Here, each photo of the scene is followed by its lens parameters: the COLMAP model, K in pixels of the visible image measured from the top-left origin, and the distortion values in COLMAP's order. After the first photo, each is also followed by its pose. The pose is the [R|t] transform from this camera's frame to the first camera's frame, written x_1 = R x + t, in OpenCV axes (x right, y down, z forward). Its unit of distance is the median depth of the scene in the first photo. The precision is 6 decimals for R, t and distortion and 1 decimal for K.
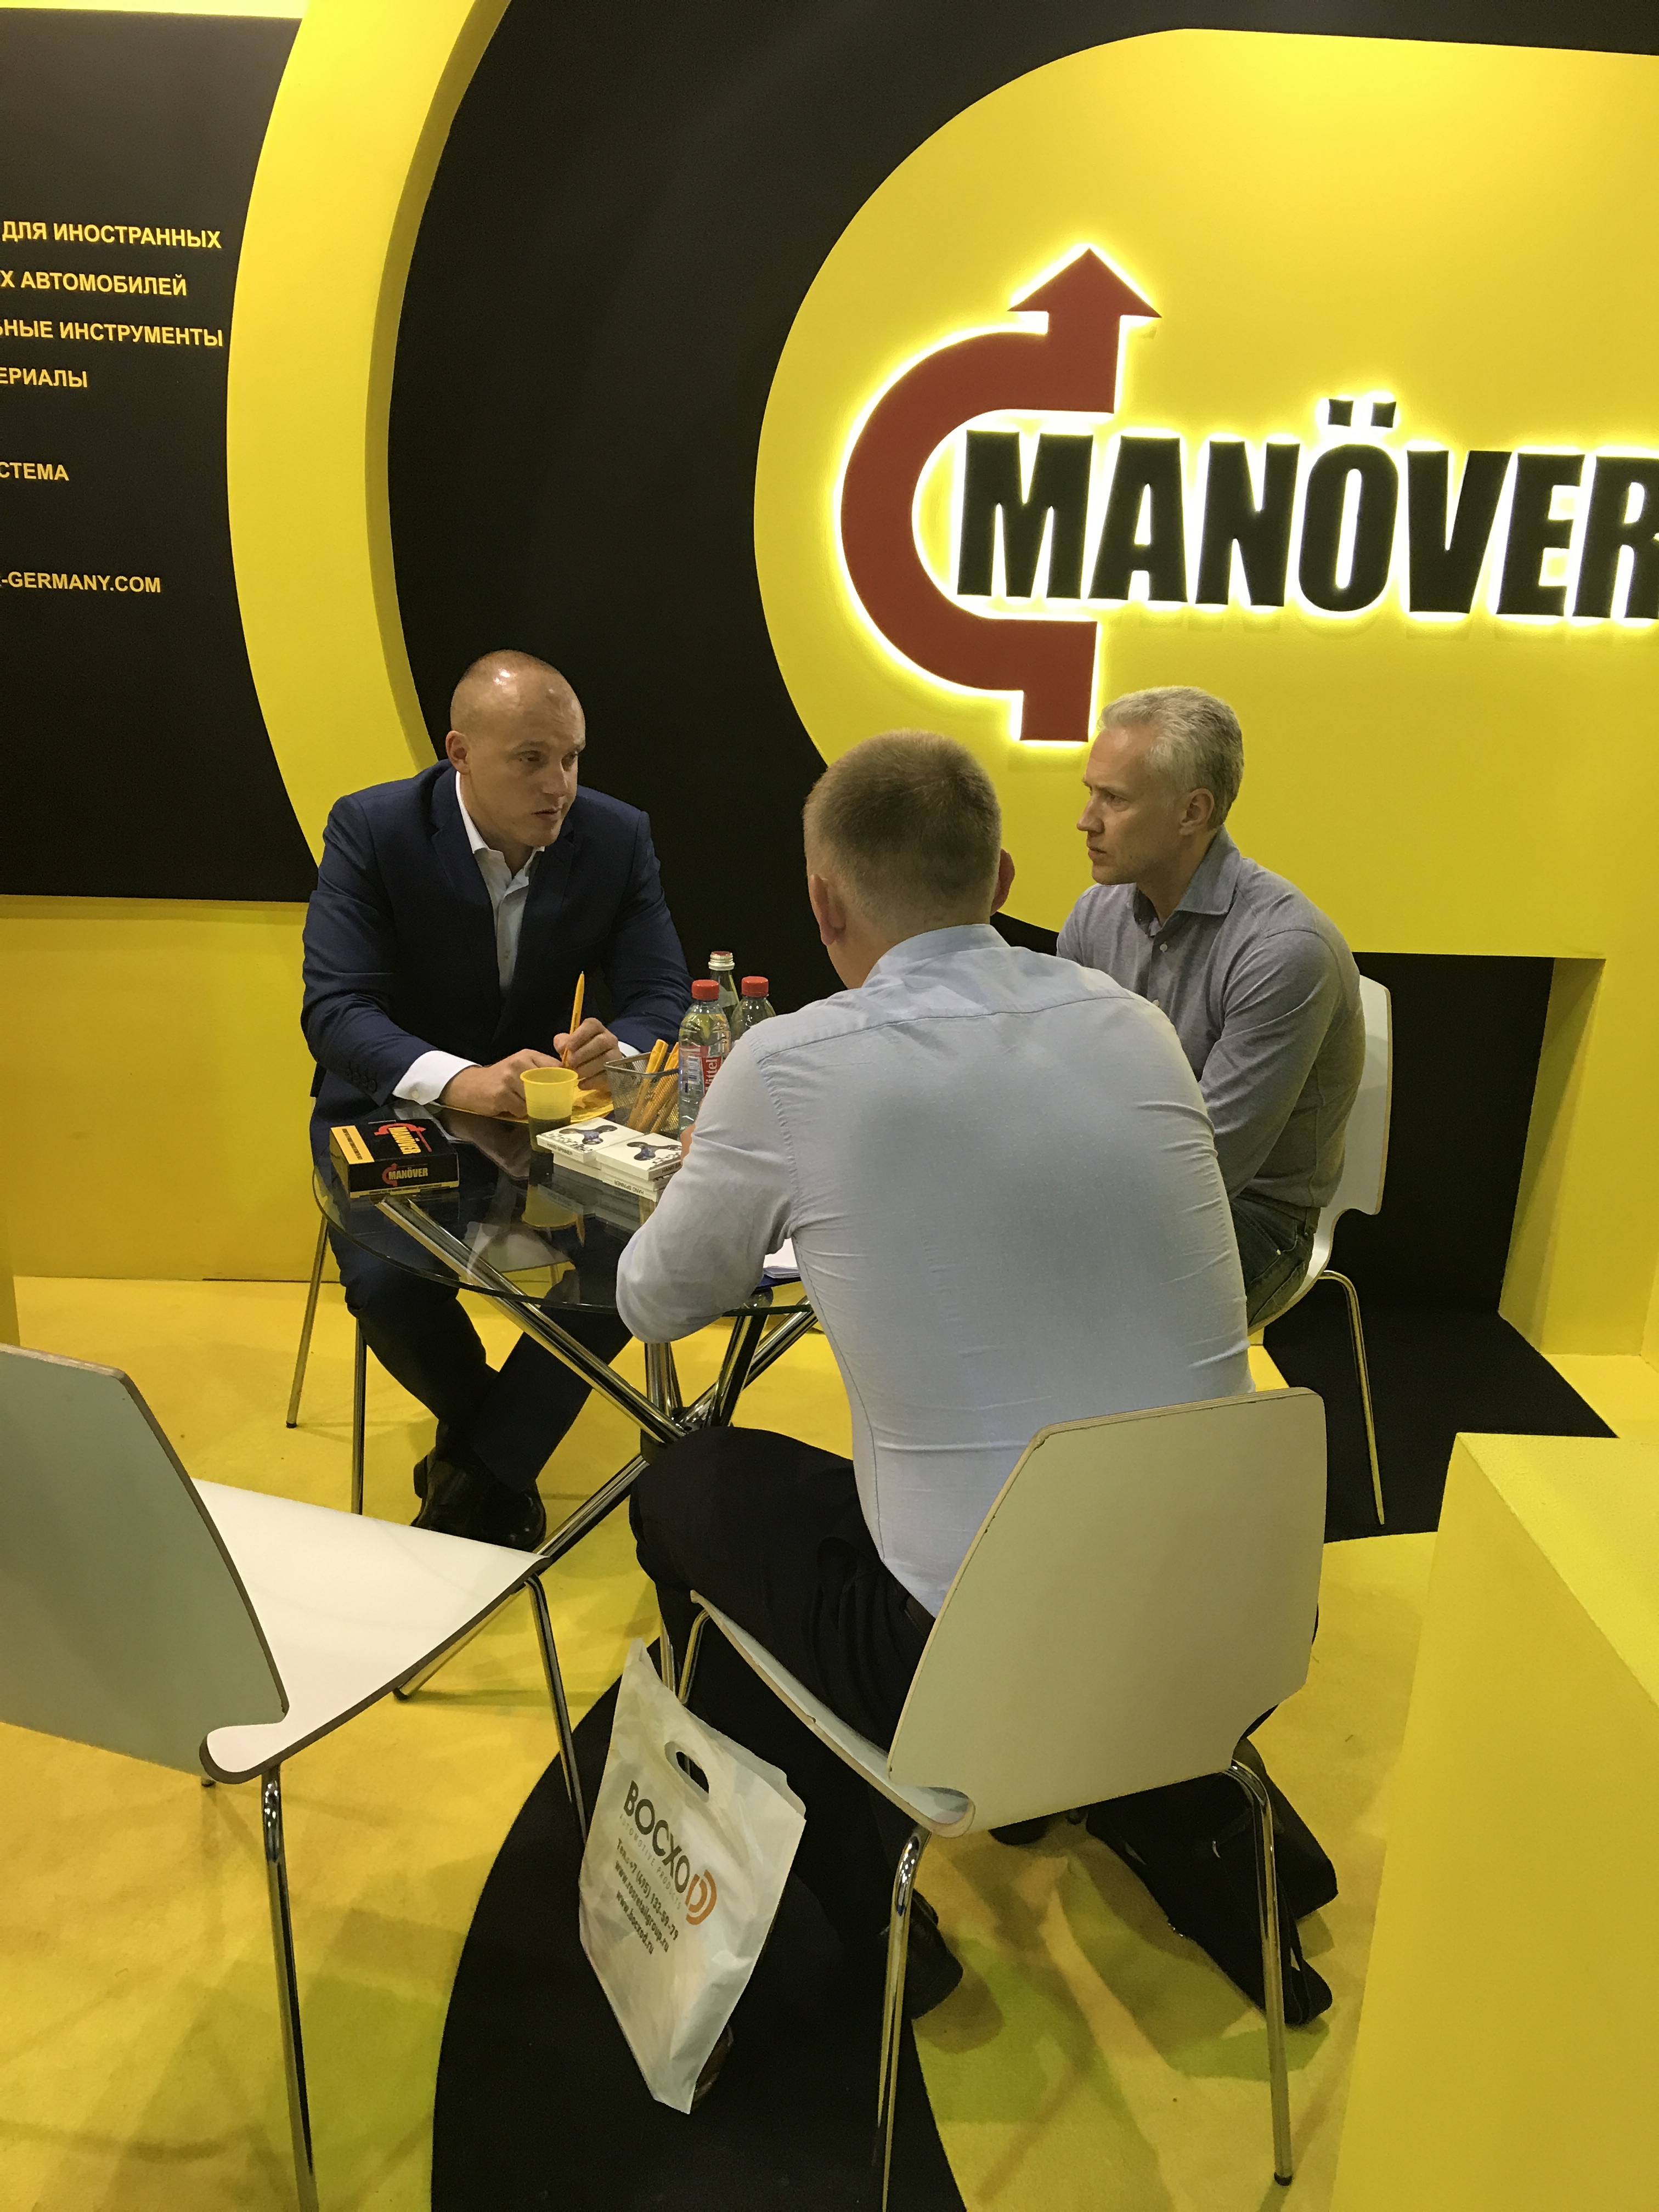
lens RADIAL K [[1820.0, 0, 827.5], [0, 1820.0, 1112.2], [0, 0, 1]] dist [-0.003013, -0.007783]
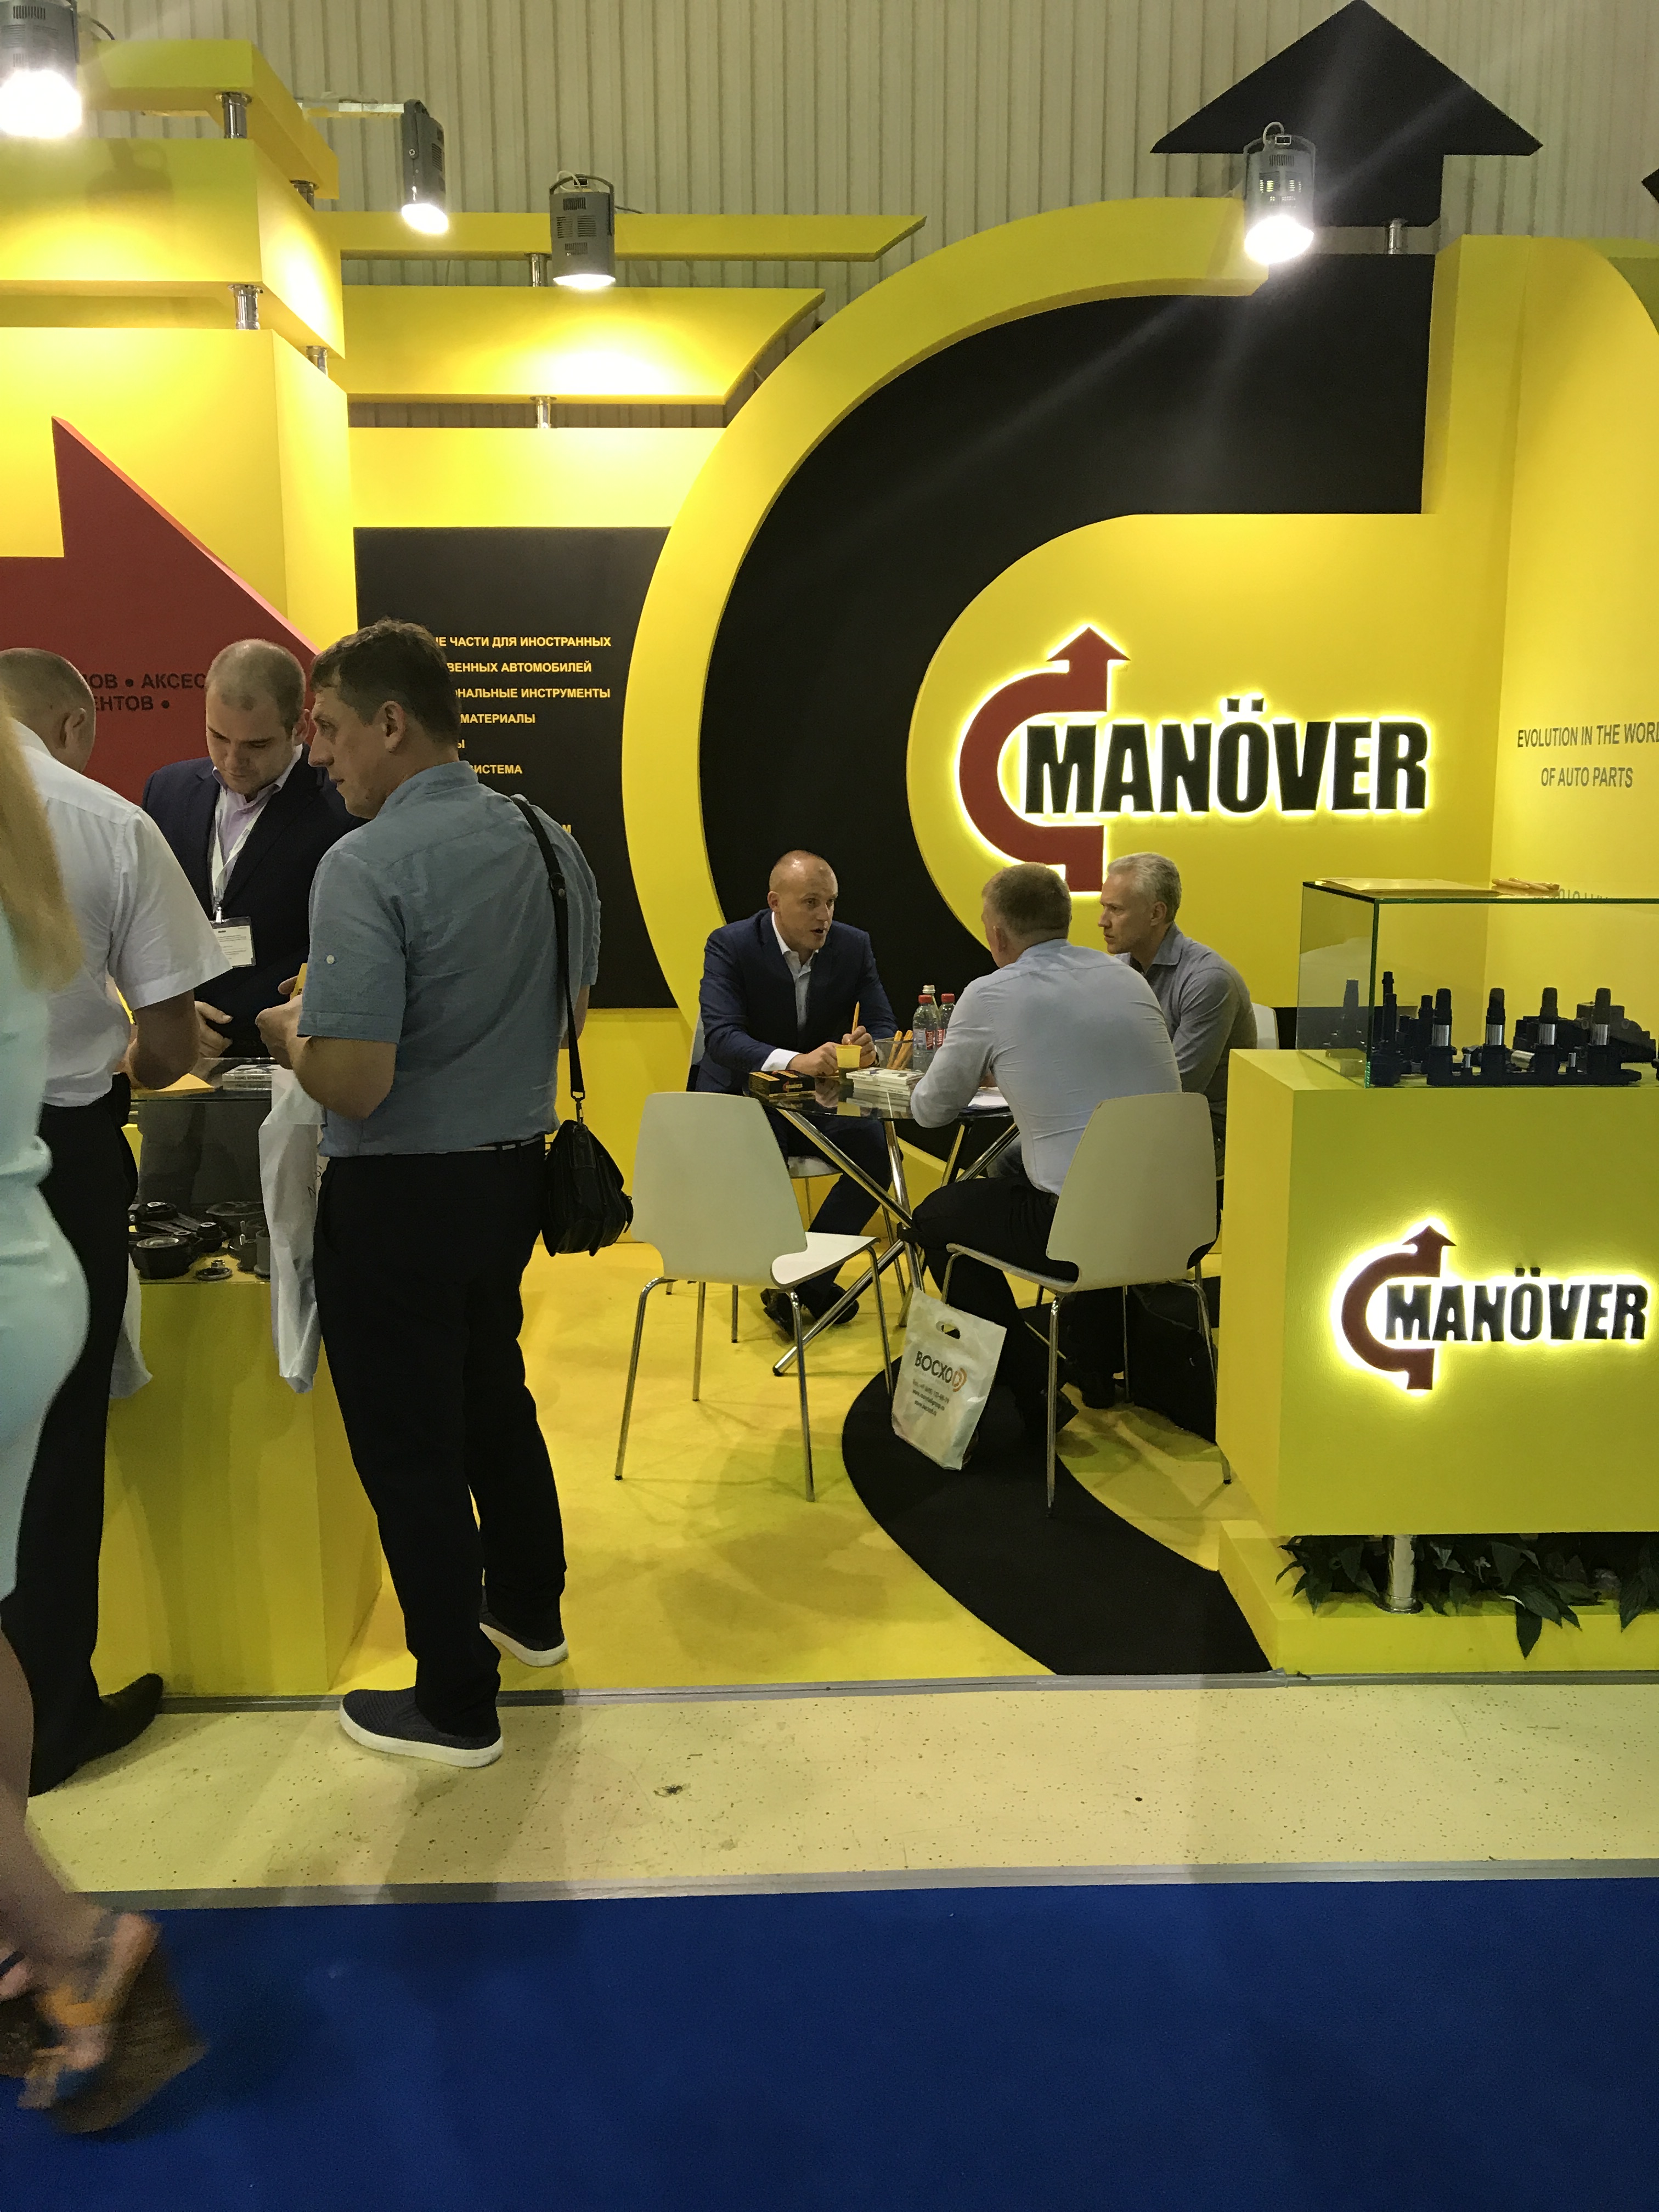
lens RADIAL K [[1820.0, 0, 826.2], [0, 1820.0, 1103.3], [0, 0, 1]] dist [-0.003013, -0.007783]
pose [[0.998983, -0.041902, -0.016656, -0.108264], [0.039382, 0.990694, -0.130283, 0.227596], [0.021960, 0.129495, 0.991337, -0.753824]]
